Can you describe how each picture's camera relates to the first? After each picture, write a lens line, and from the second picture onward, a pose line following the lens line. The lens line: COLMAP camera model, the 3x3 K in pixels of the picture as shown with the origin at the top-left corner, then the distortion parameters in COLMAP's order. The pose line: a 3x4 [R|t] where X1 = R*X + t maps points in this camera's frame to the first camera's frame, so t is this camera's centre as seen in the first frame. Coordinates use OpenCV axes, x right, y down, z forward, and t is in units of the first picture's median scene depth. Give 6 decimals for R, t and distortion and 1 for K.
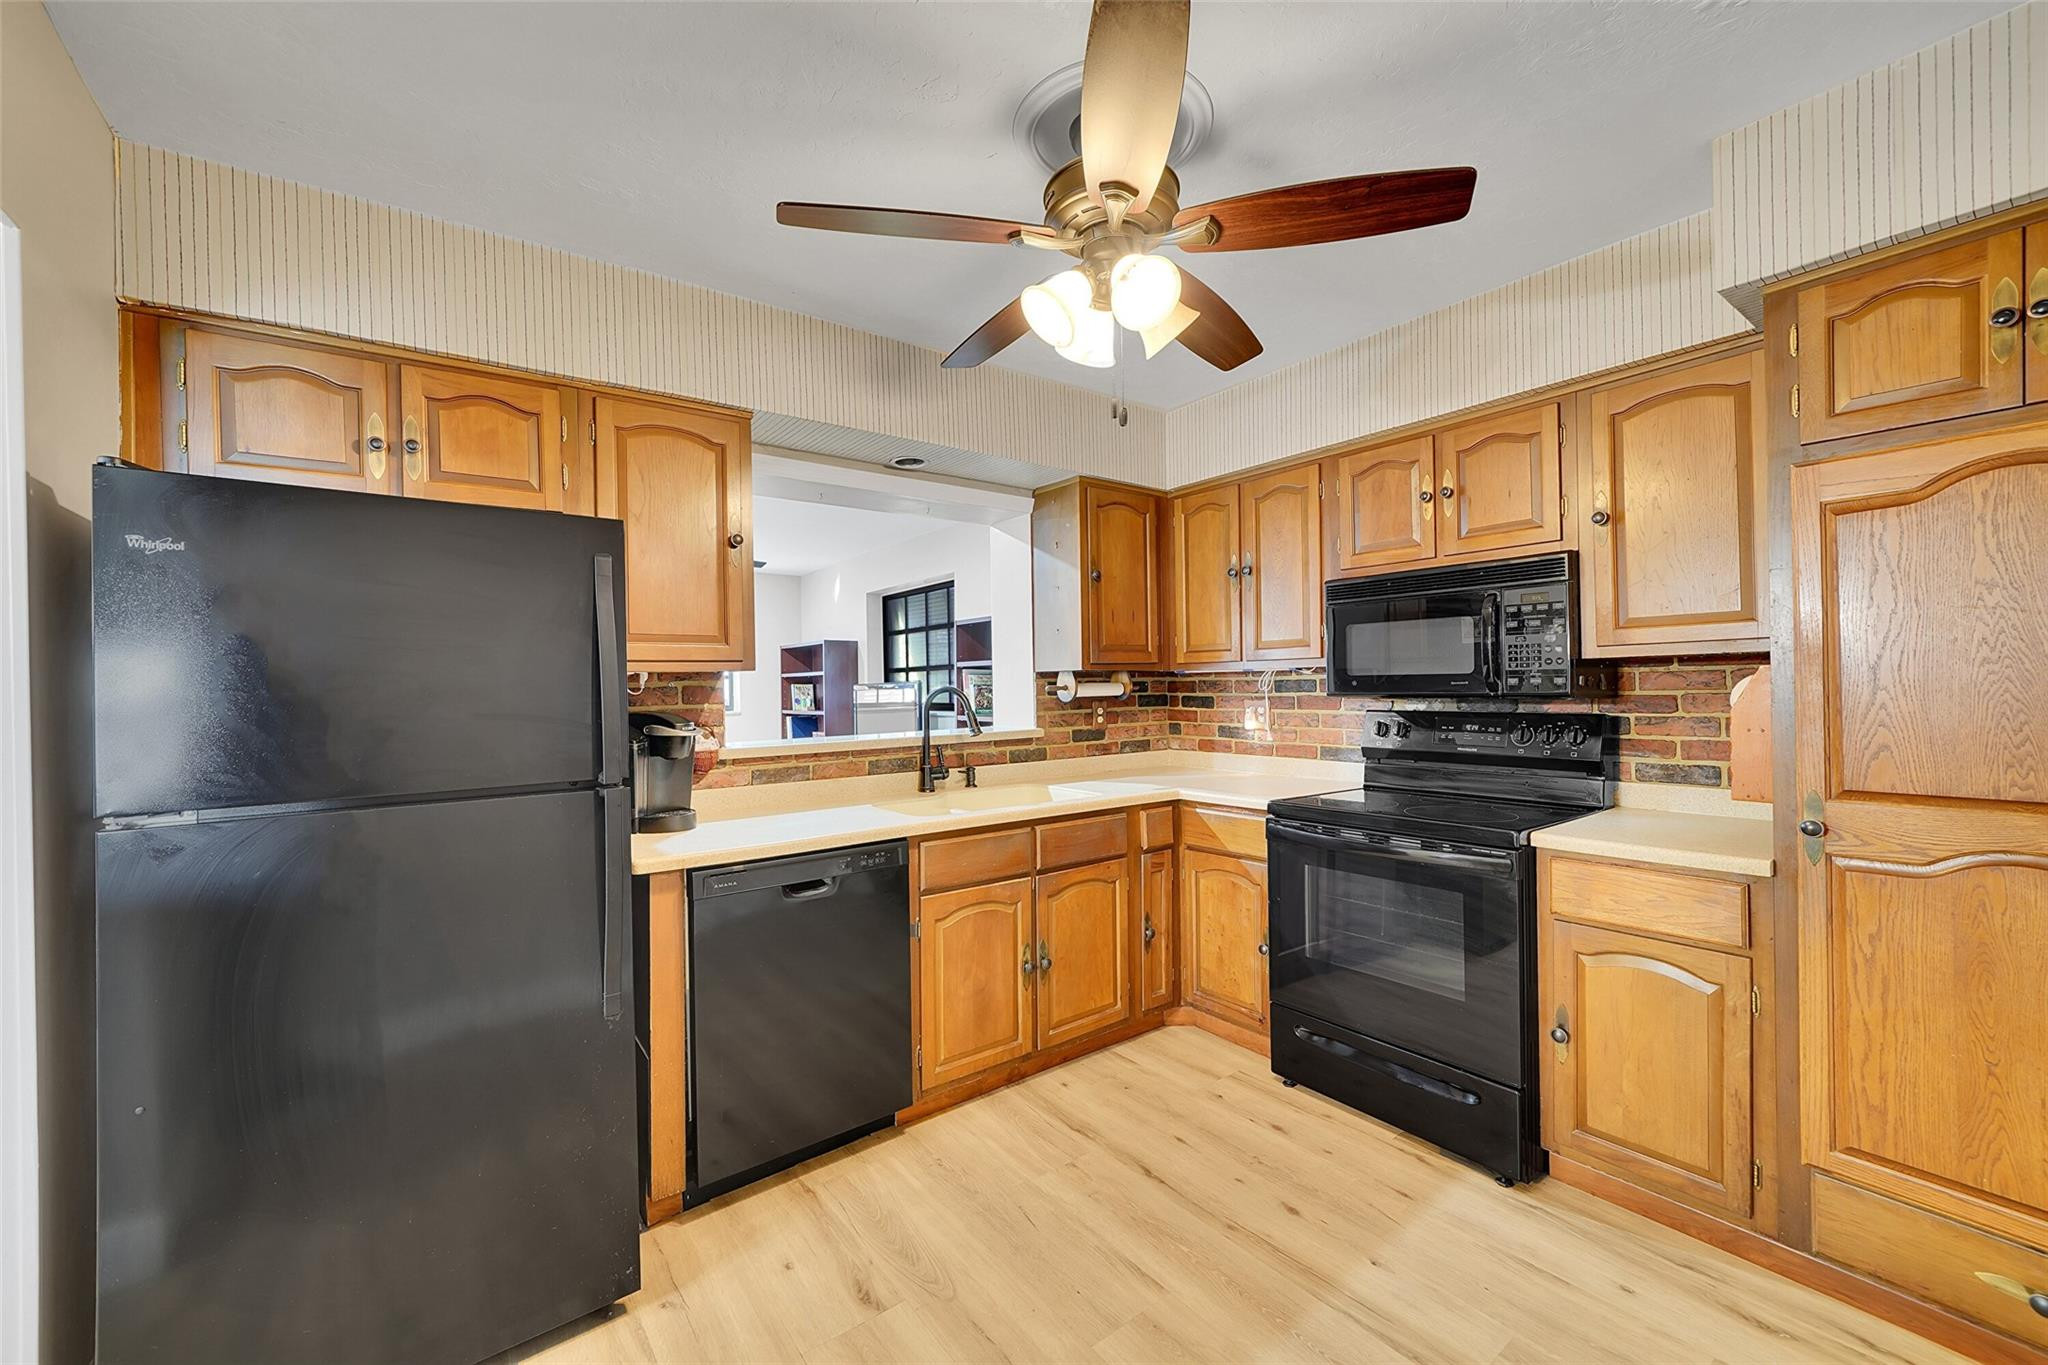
lens RADIAL K [[804.5, 0, 1024.0], [0, 804.5, 682.5], [0, 0, 1]] dist [-0.009277, 0.000277]
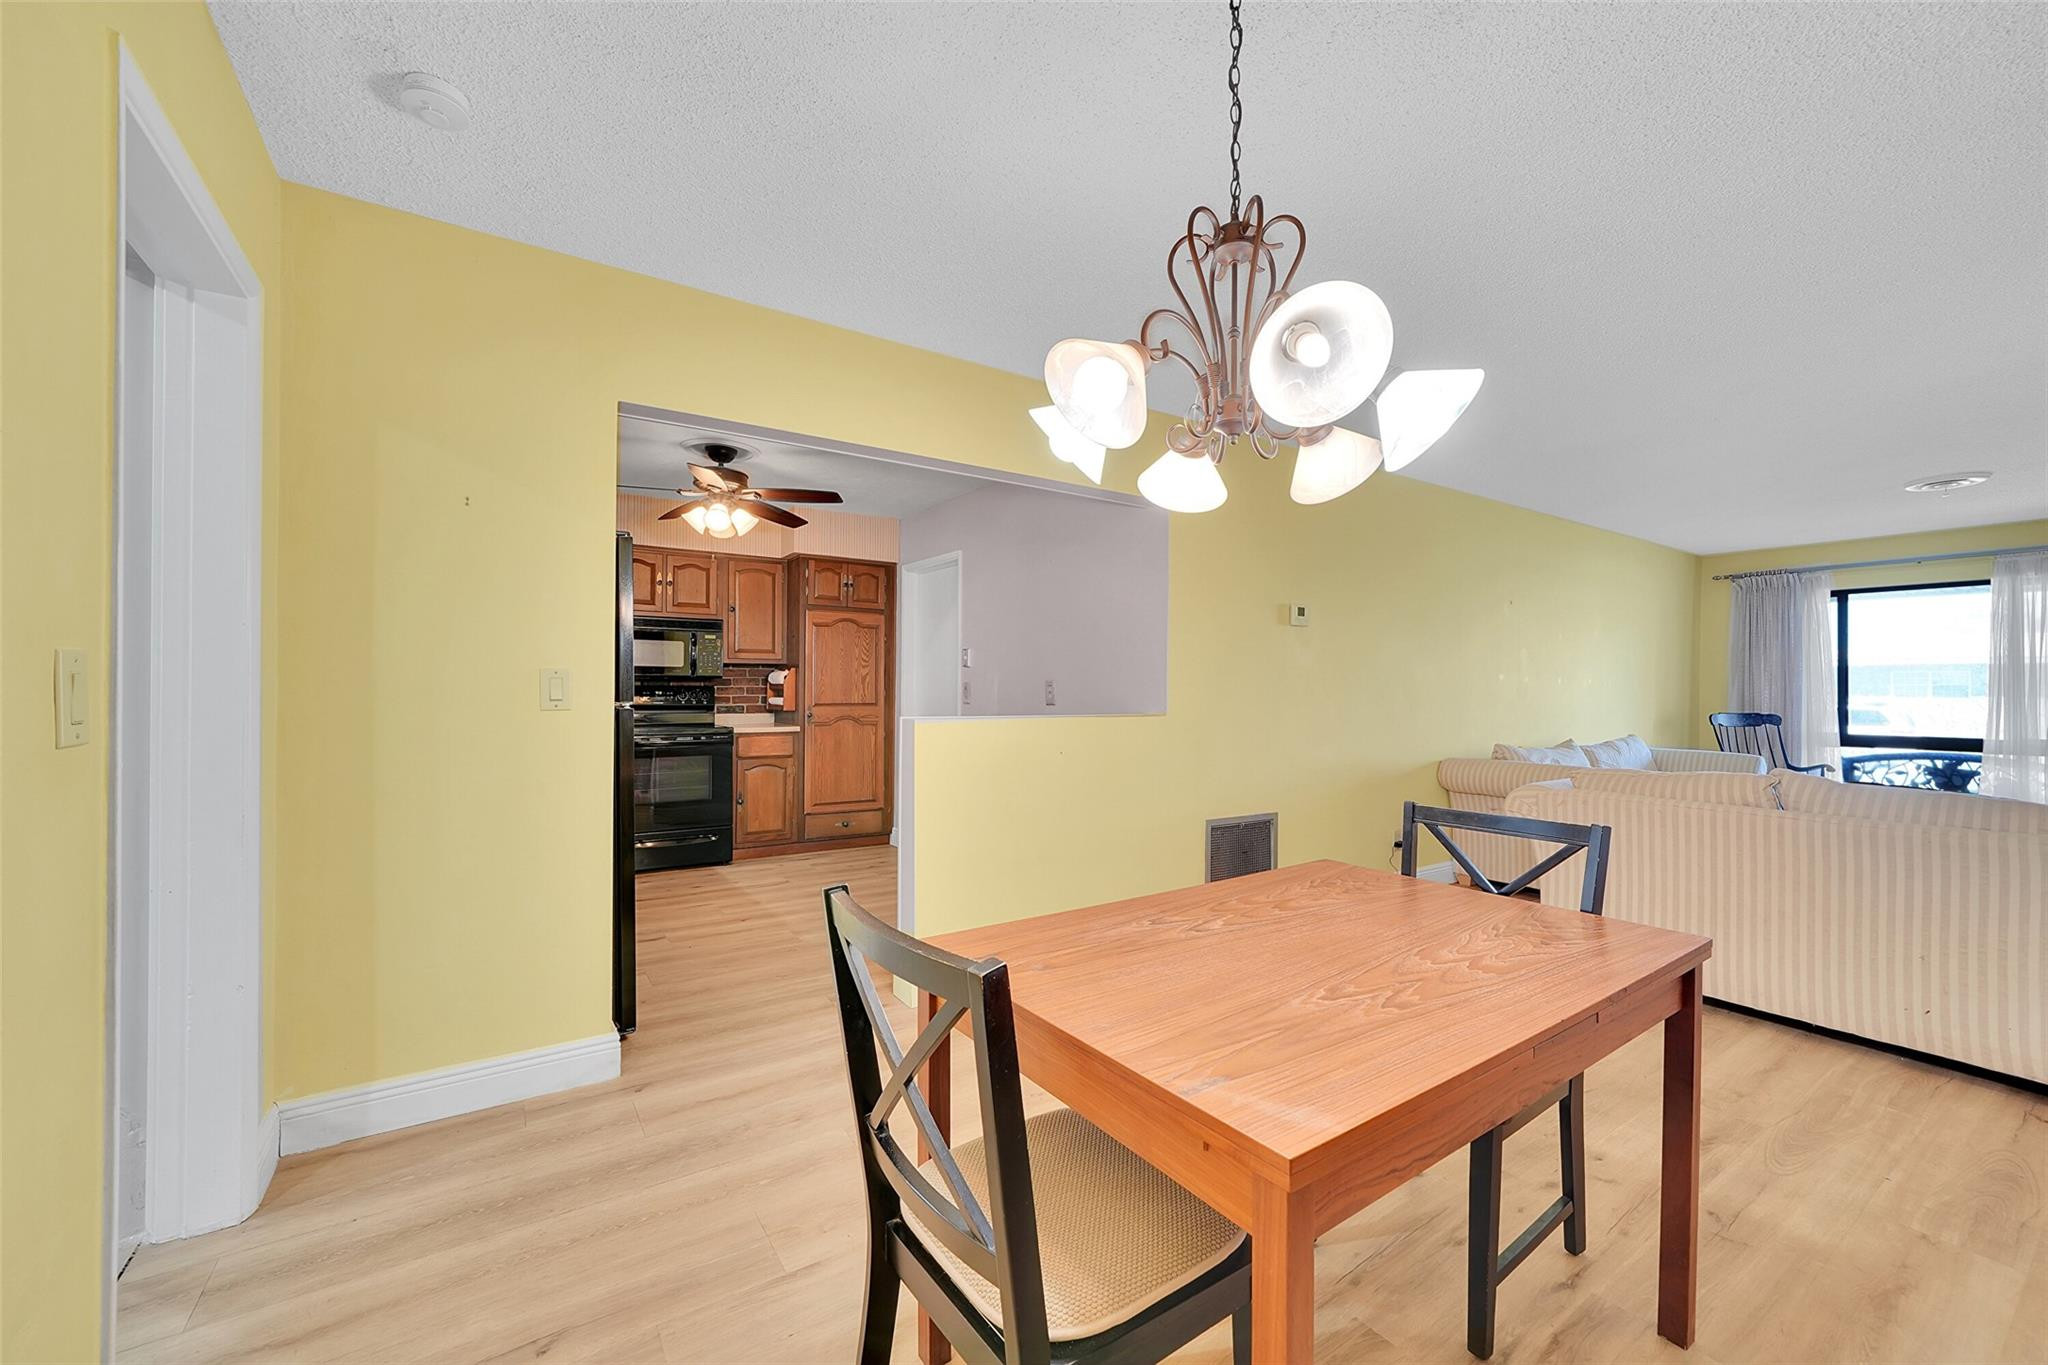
lens RADIAL K [[804.5, 0, 1024.0], [0, 804.5, 682.5], [0, 0, 1]] dist [-0.009277, 0.000277]
pose [[0.057180, 0.026937, 0.998000, -1.535172], [-0.012103, 0.999581, -0.026287, 0.075261], [-0.998291, -0.010576, 0.057482, -0.083909]]
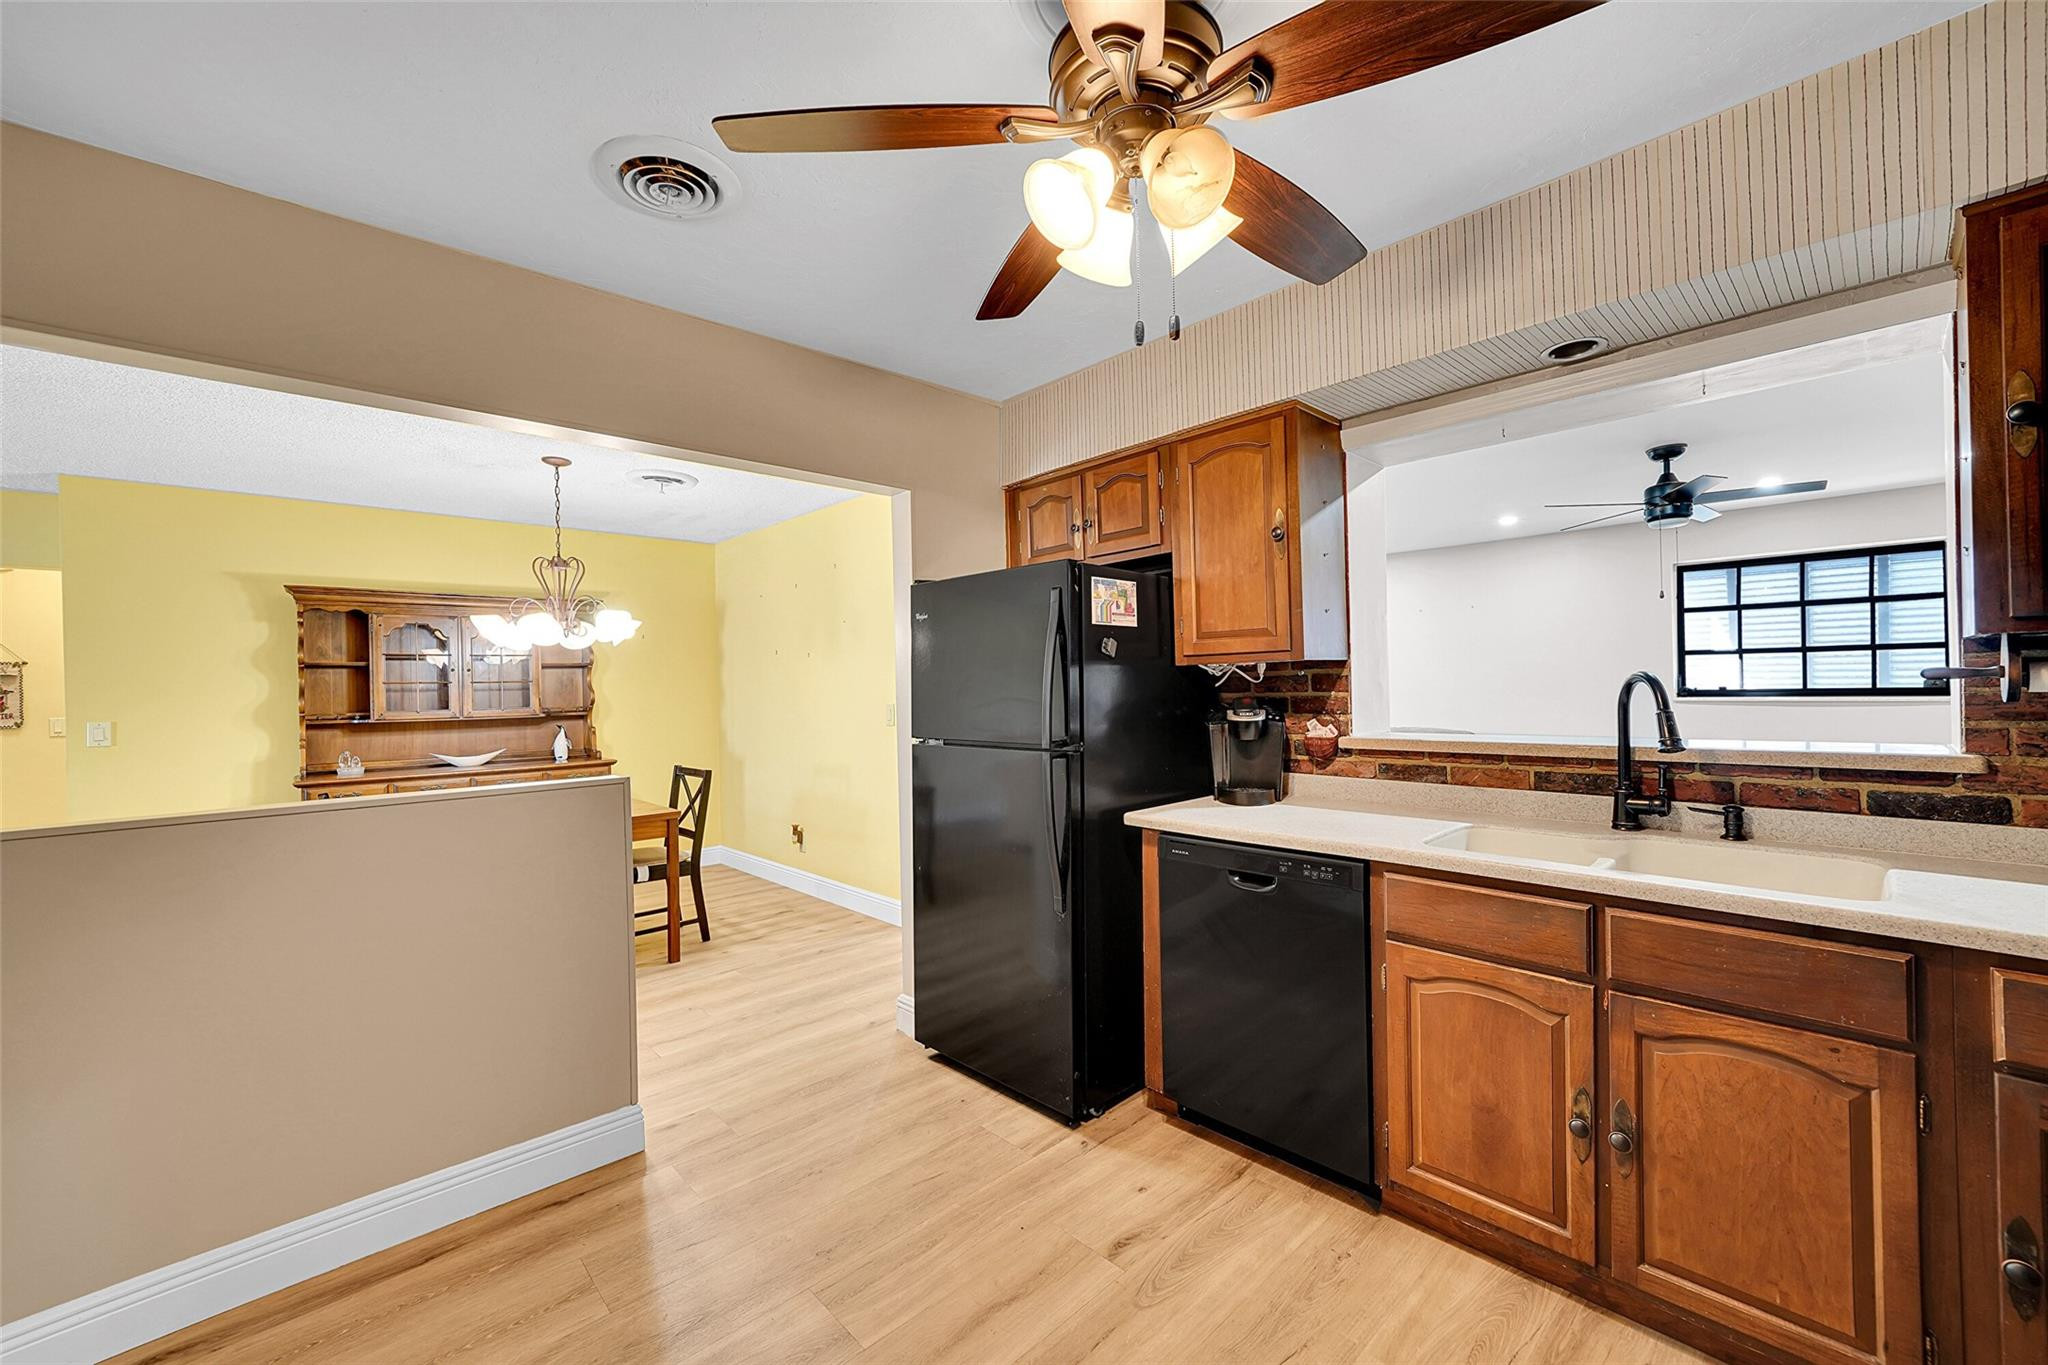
lens RADIAL K [[805.7, 0, 1024.8], [0, 805.7, 683.9], [0, 0, 1]] dist [-0.010931, 0.002986]
pose [[0.105078, 0.014077, -0.994364, 0.565558], [0.024137, 0.999569, 0.016701, -0.009189], [0.994171, -0.025755, 0.104693, 0.509377]]
